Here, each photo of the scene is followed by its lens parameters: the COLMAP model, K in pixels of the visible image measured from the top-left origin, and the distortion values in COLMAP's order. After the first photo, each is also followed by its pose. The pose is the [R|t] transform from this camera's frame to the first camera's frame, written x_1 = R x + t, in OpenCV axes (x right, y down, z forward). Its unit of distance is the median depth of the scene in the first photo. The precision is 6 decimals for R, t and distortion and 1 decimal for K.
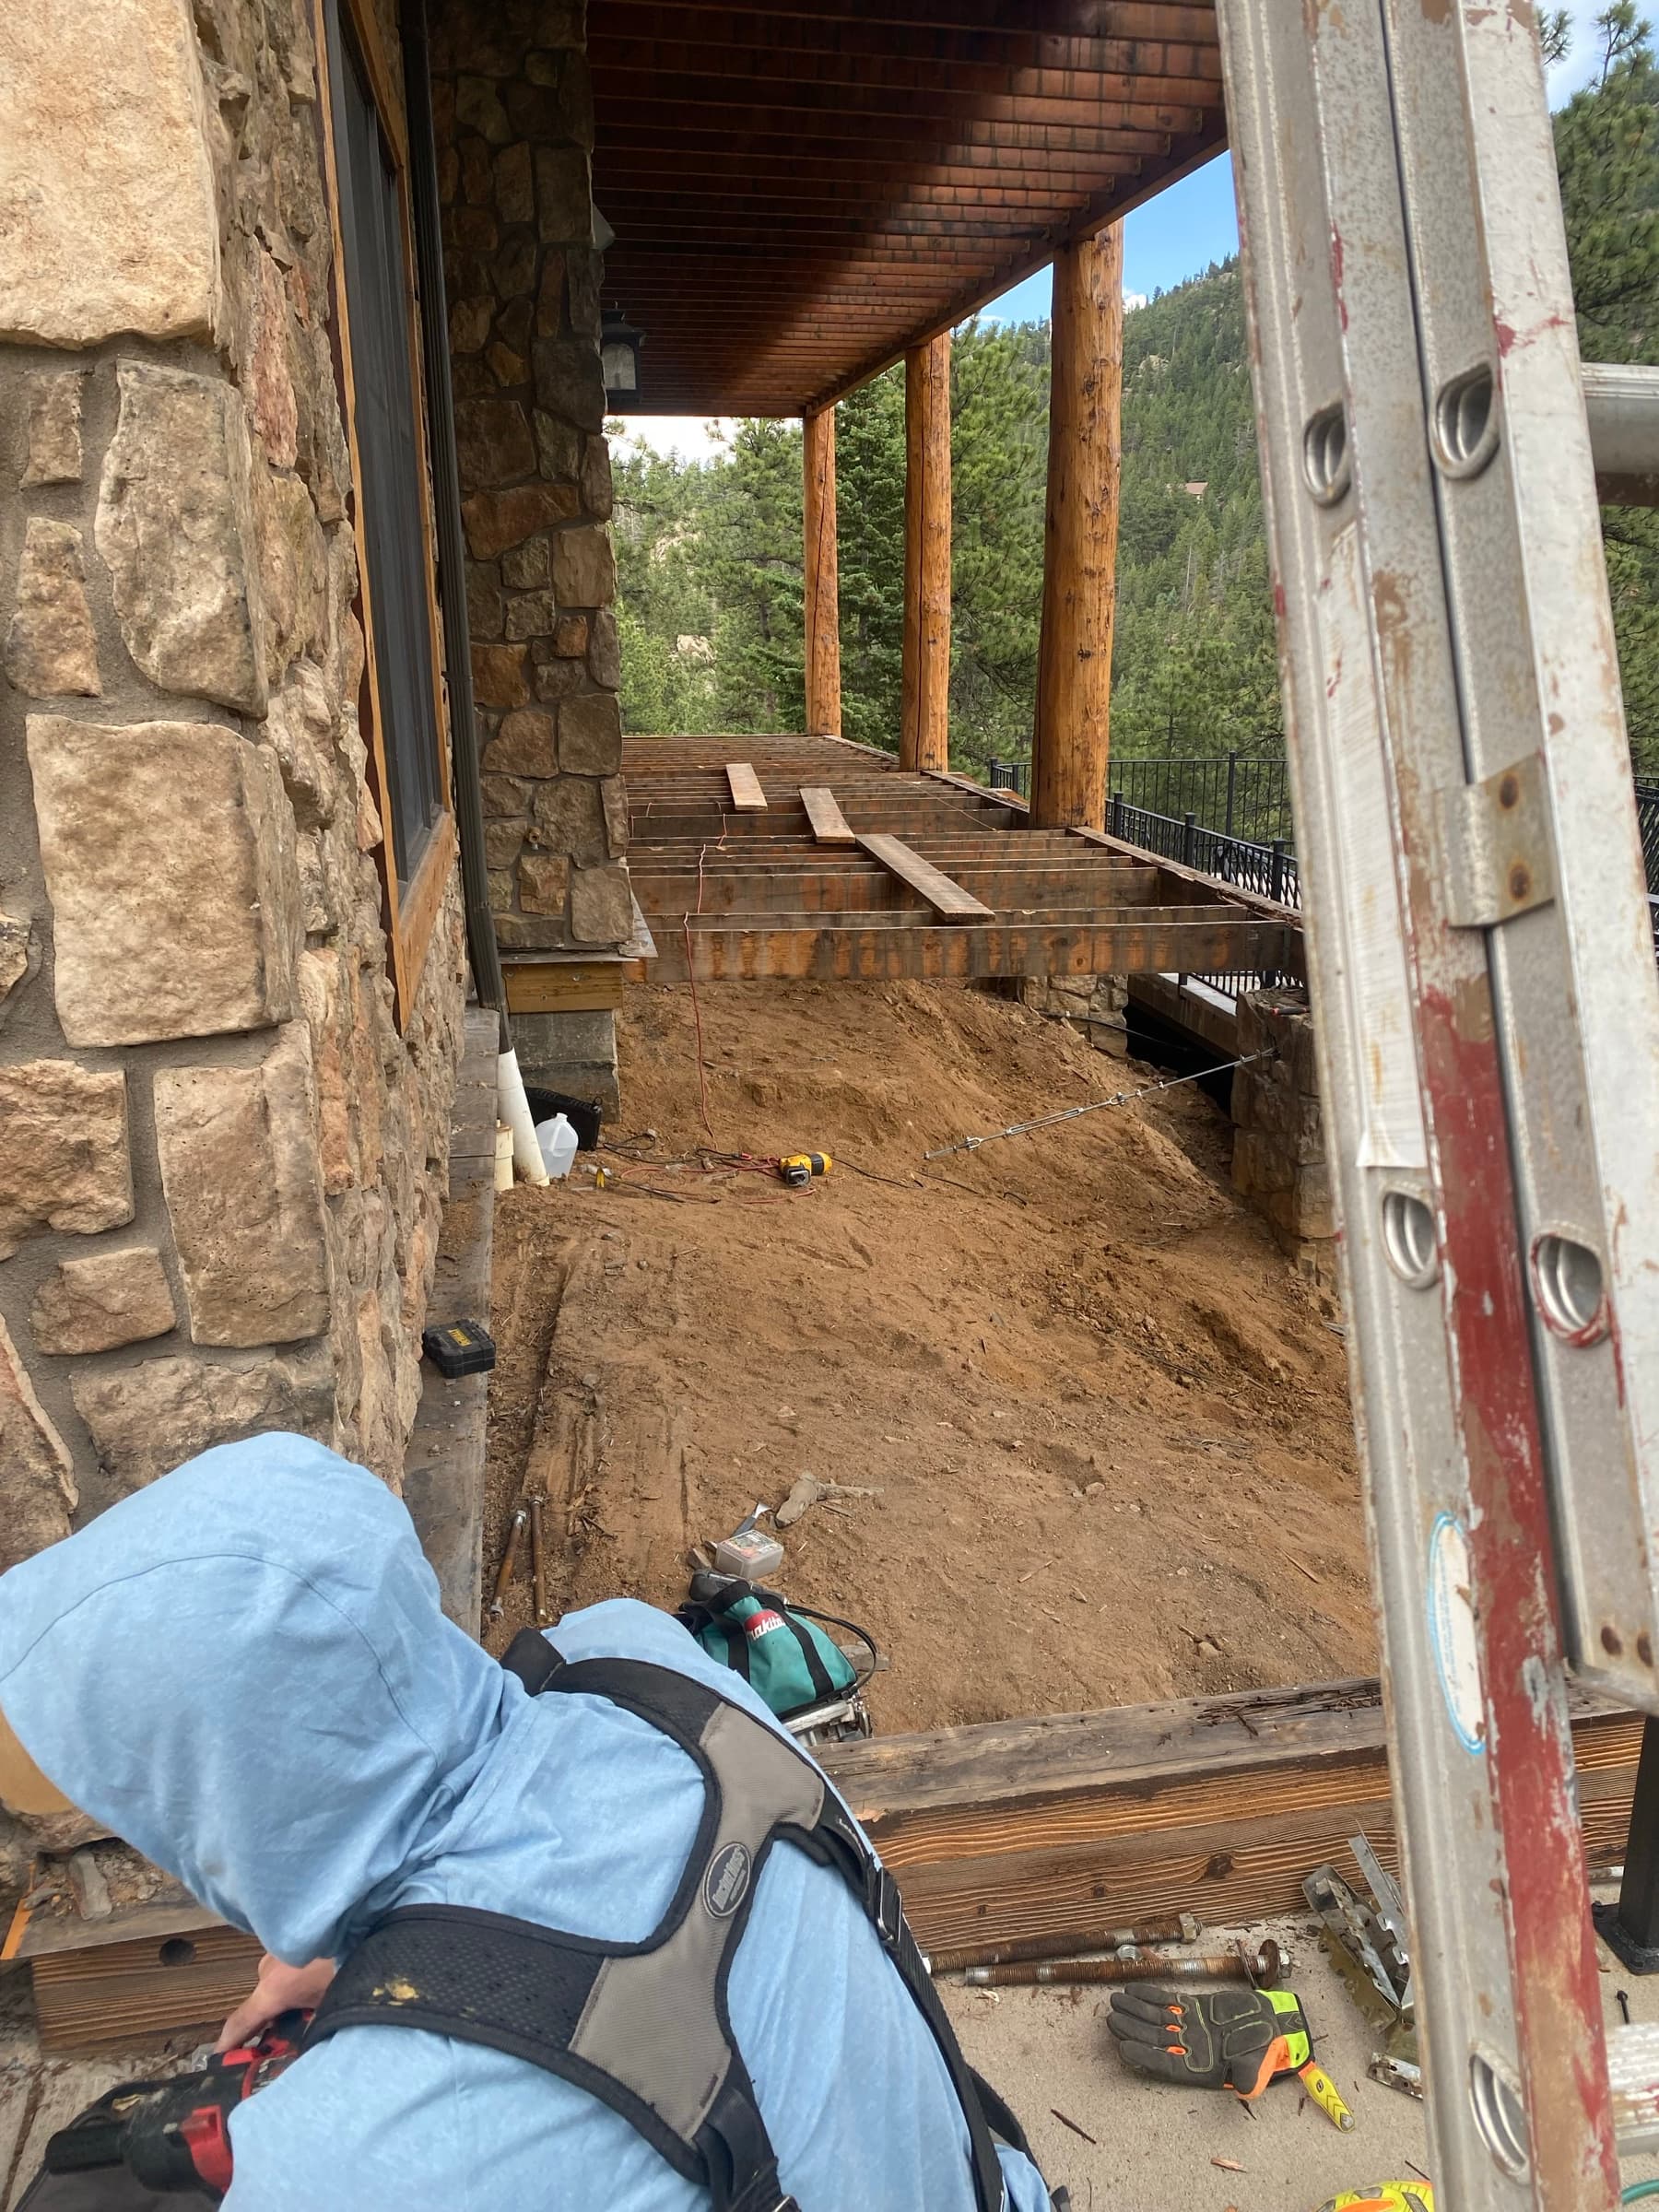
lens RADIAL K [[1709.9, 0, 860.0], [0, 1709.9, 1120.0], [0, 0, 1]] dist [0.010944, -0.011539]
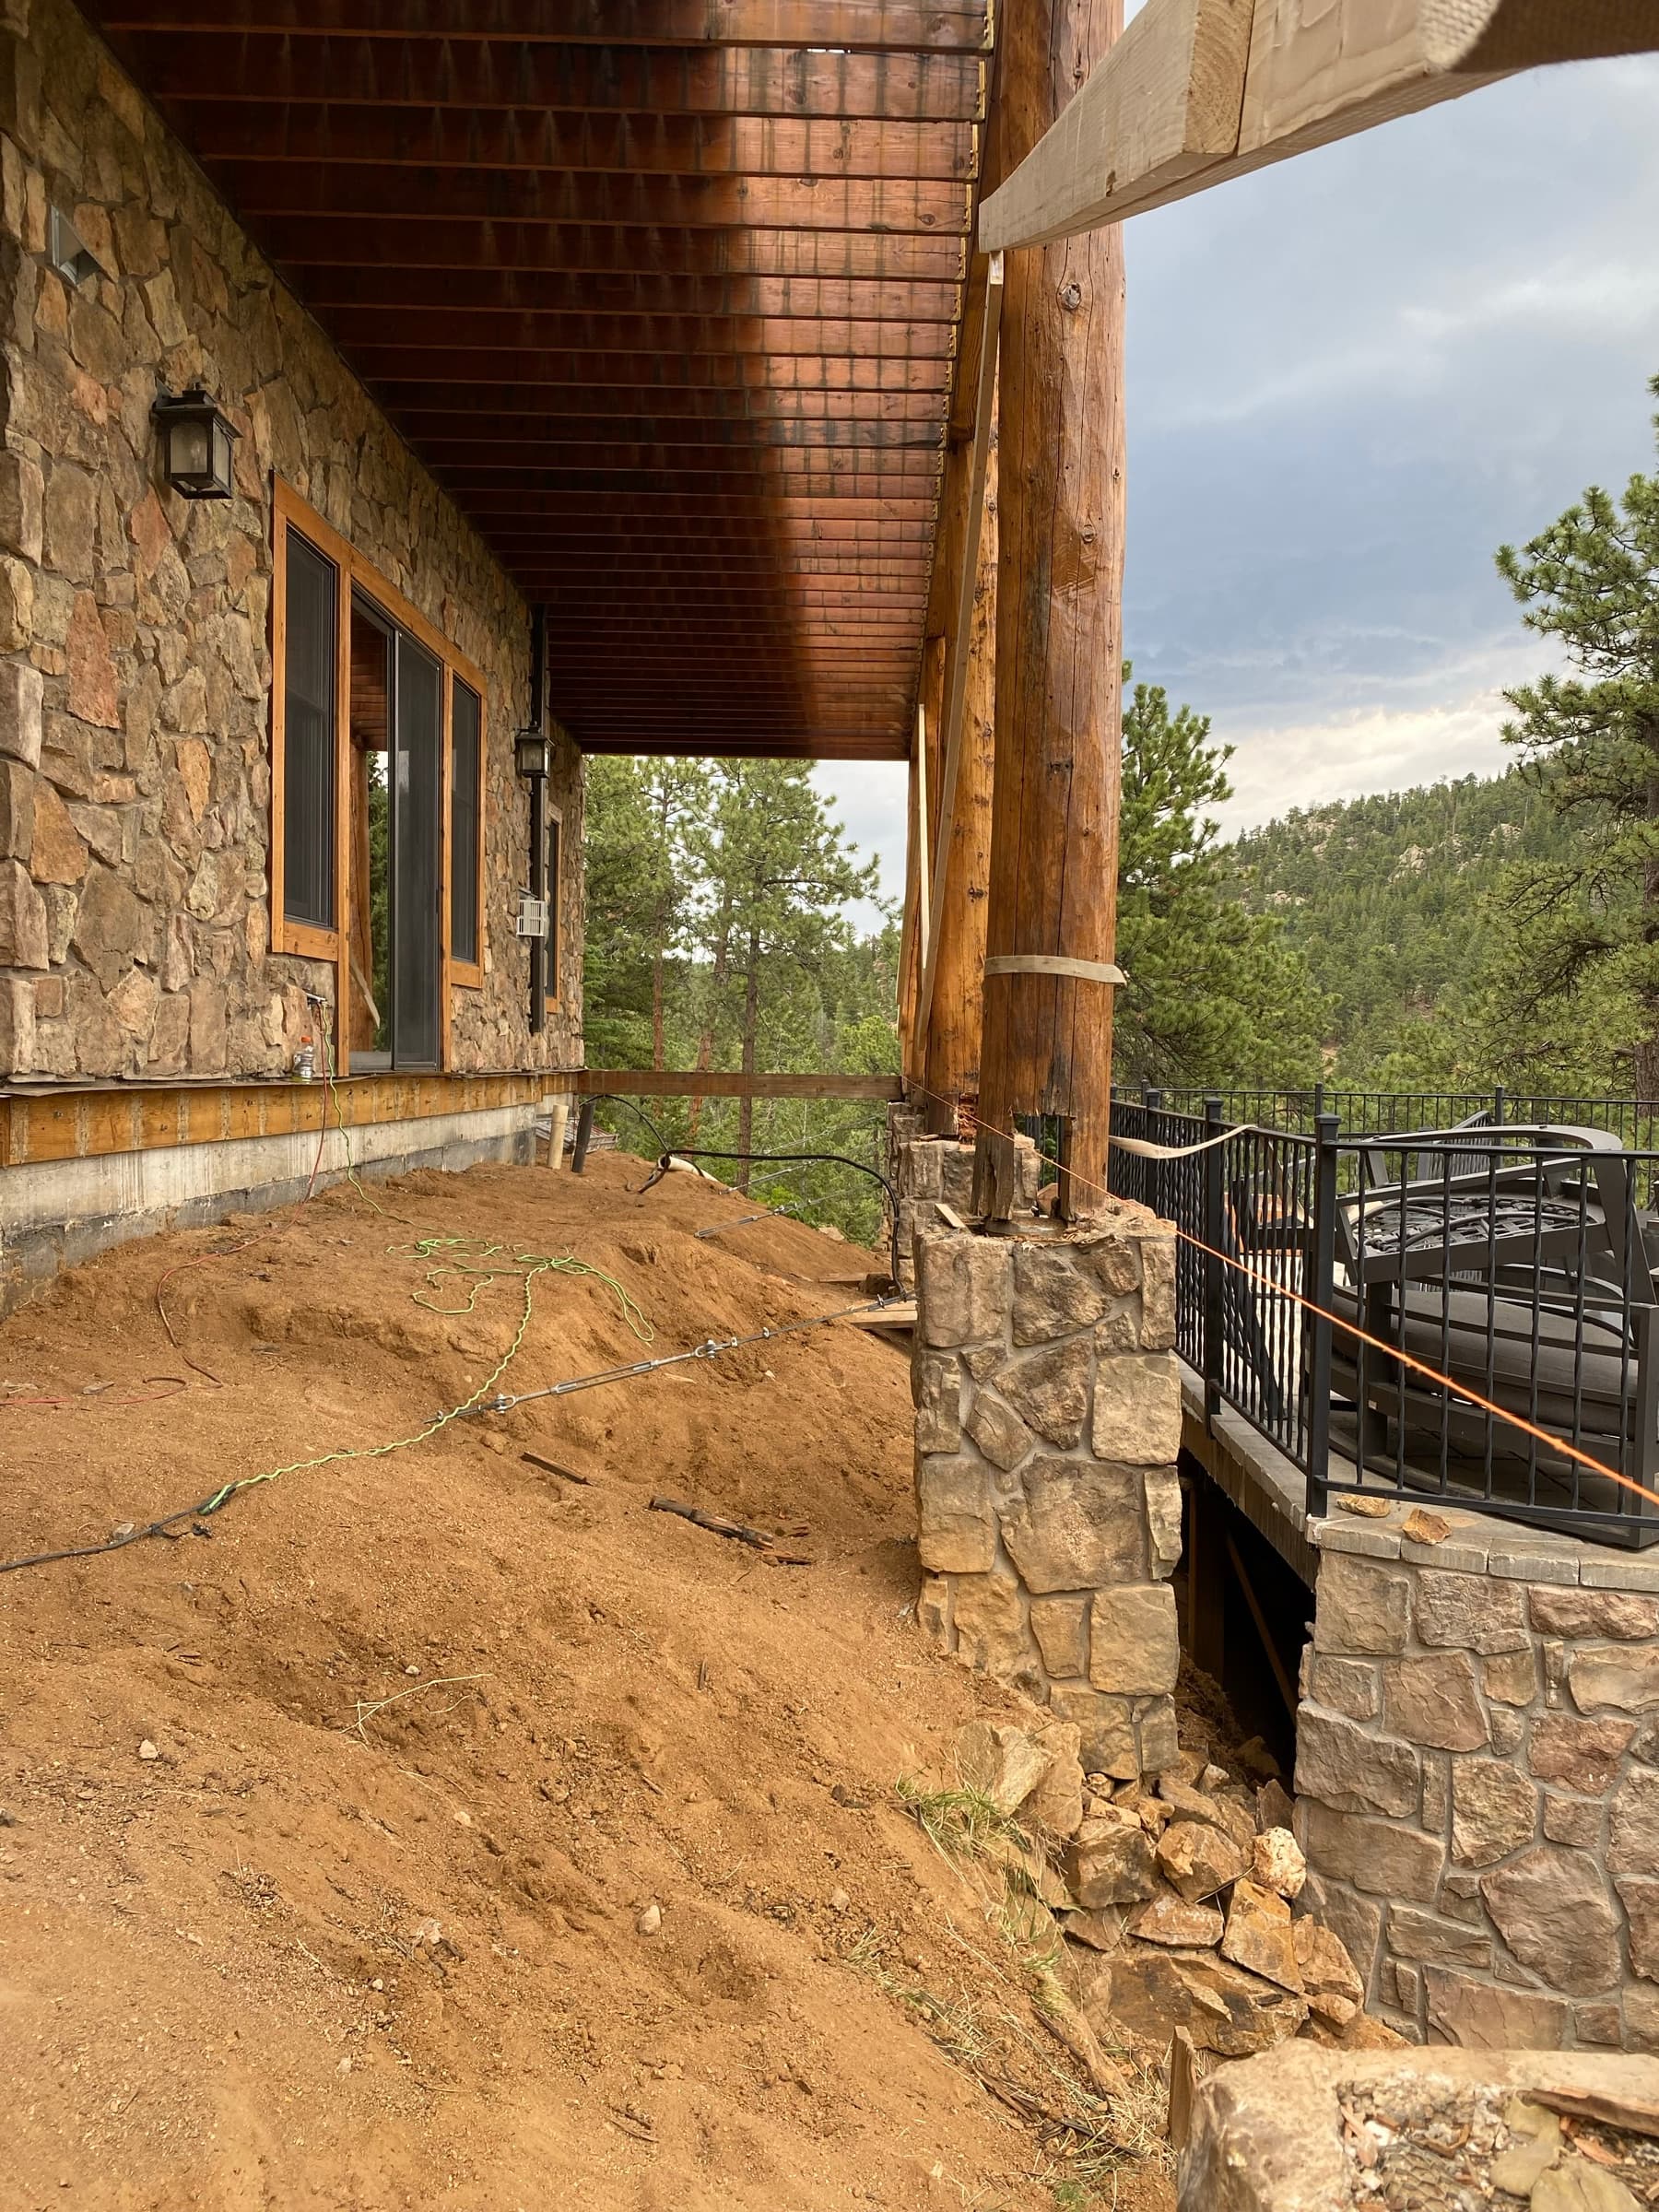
lens RADIAL K [[1709.9, 0, 860.0], [0, 1709.9, 1120.0], [0, 0, 1]] dist [0.010944, -0.011539]
pose [[0.978216, 0.033133, -0.204927, 0.218433], [-0.083667, 0.966377, -0.243137, 0.038346], [0.189981, 0.254986, 0.948098, 0.195204]]
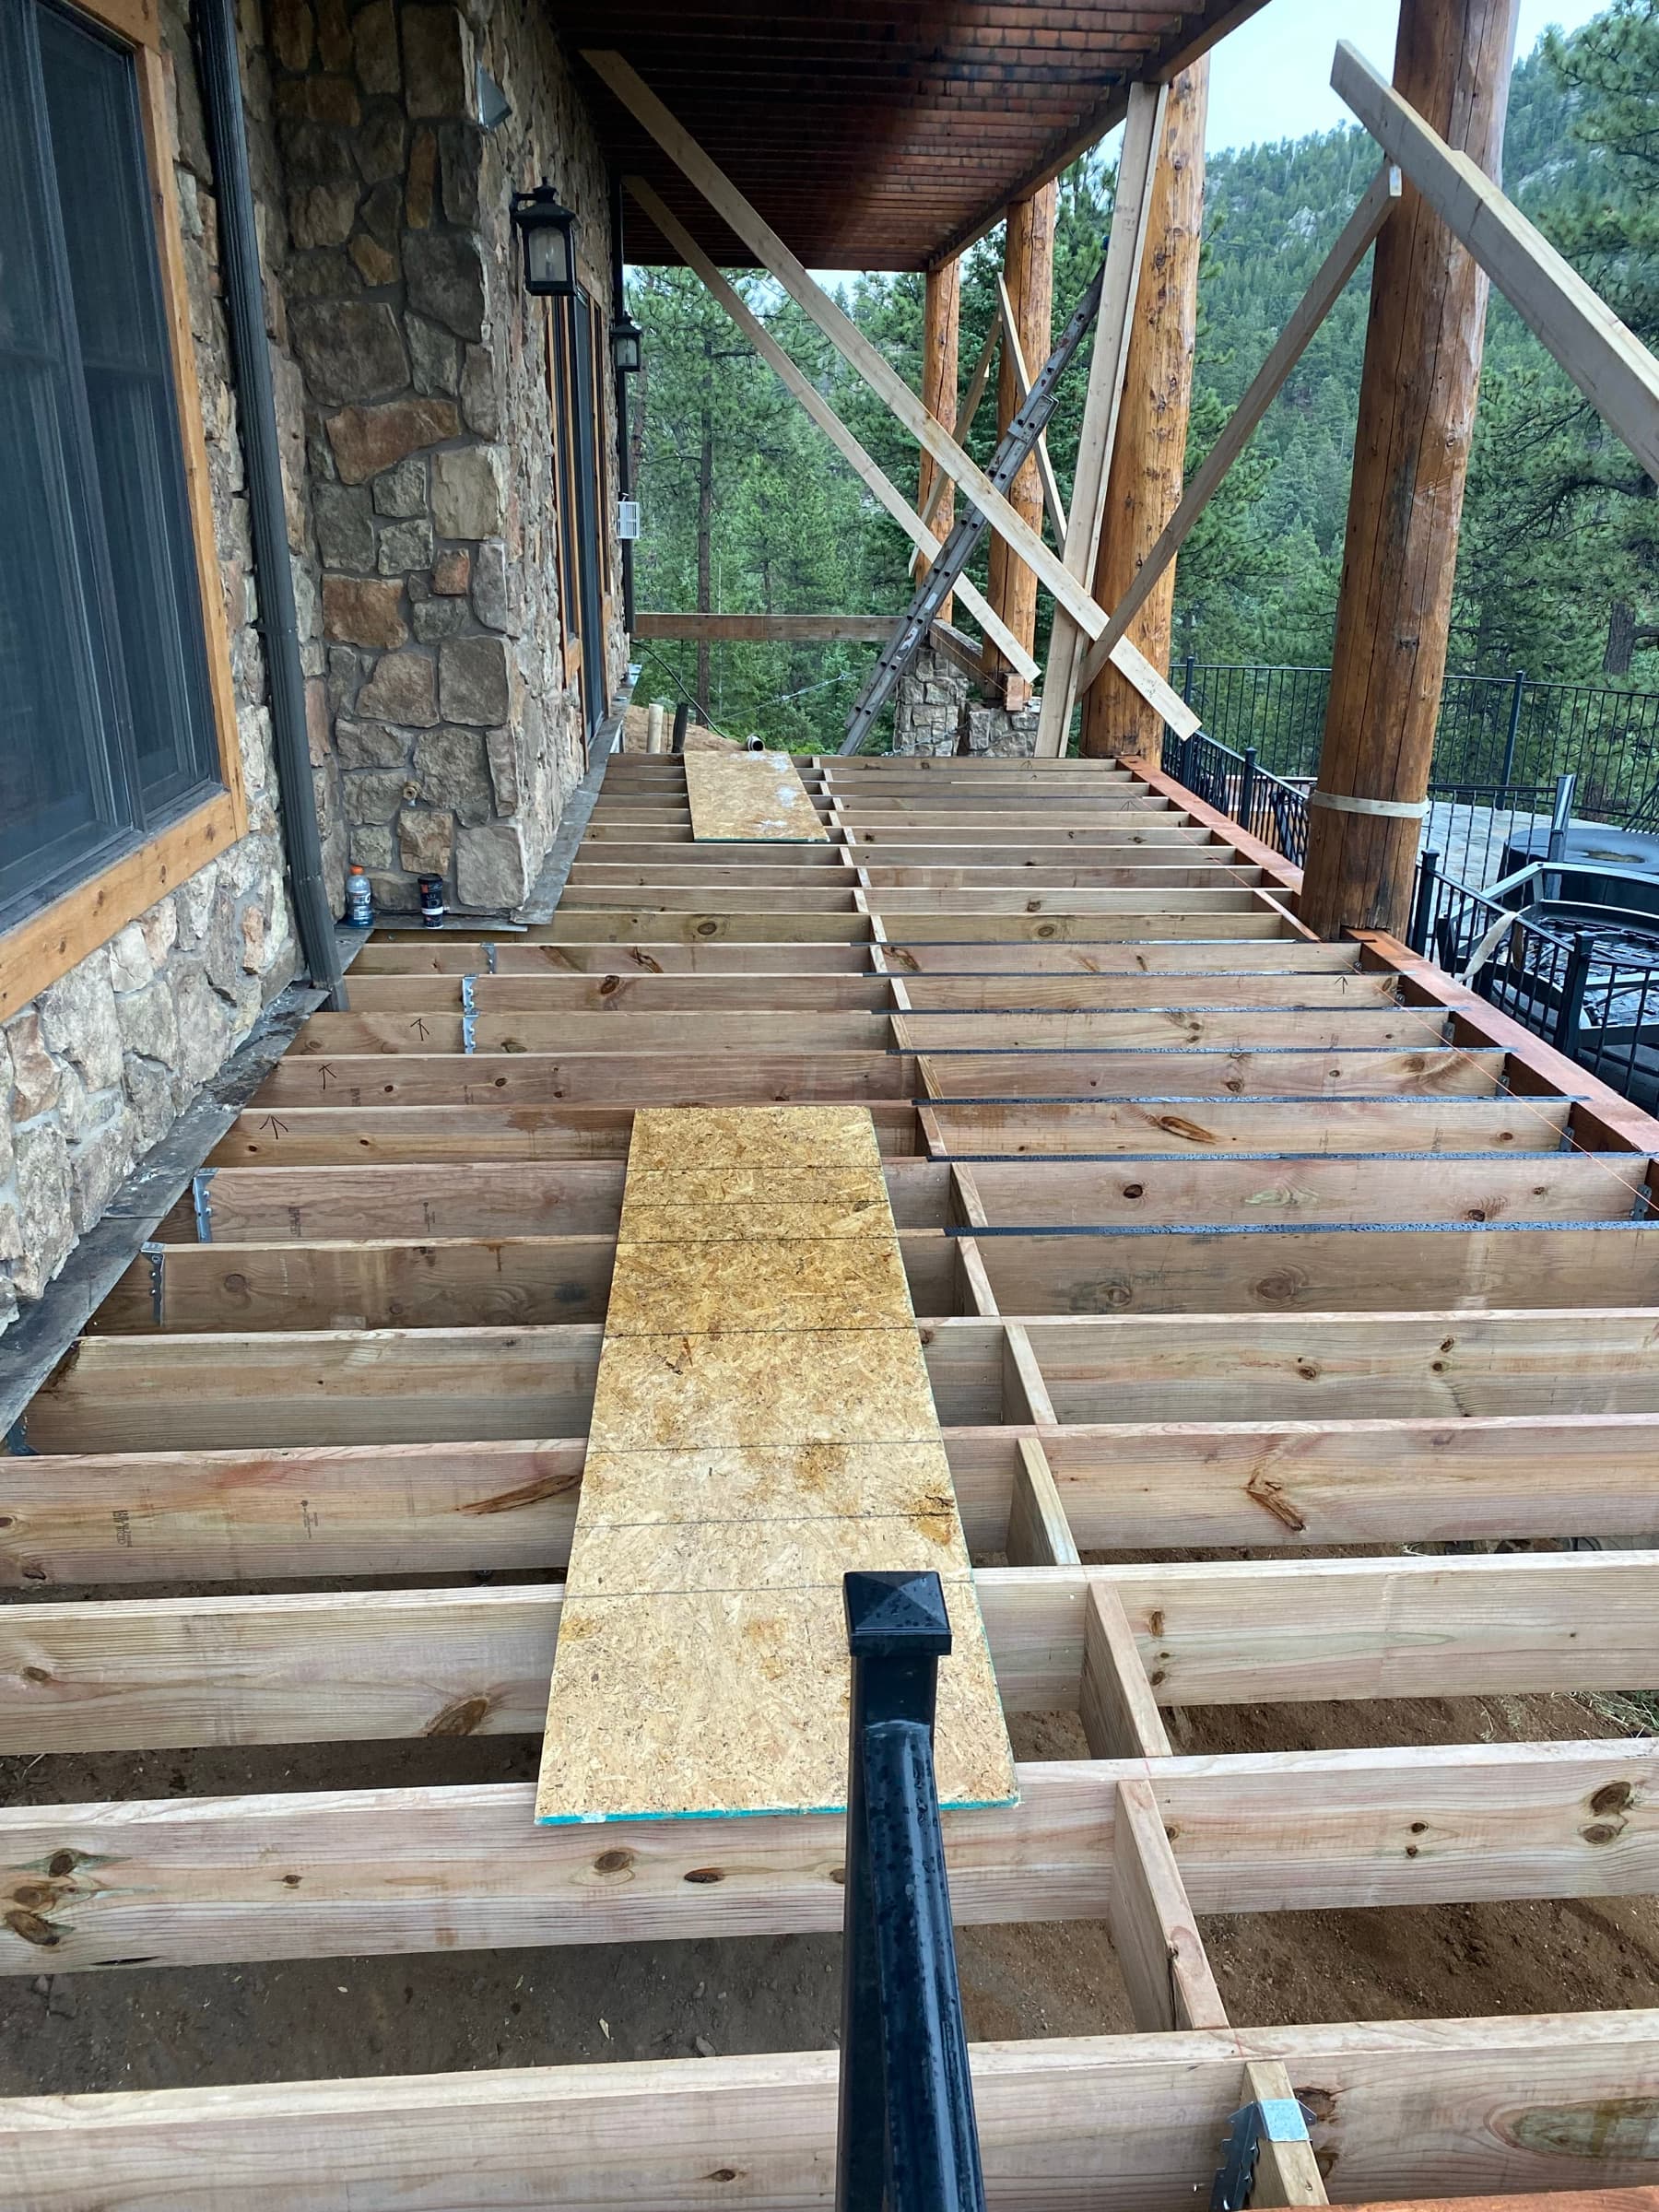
lens RADIAL K [[1699.0, 0, 854.7], [0, 1699.0, 1131.3], [0, 0, 1]] dist [0.006419, 0.004050]
pose [[0.992554, 0.064002, -0.103637, 0.081685], [-0.054350, 0.994142, 0.093420, -0.044054], [0.109009, -0.087091, 0.990218, 0.055994]]
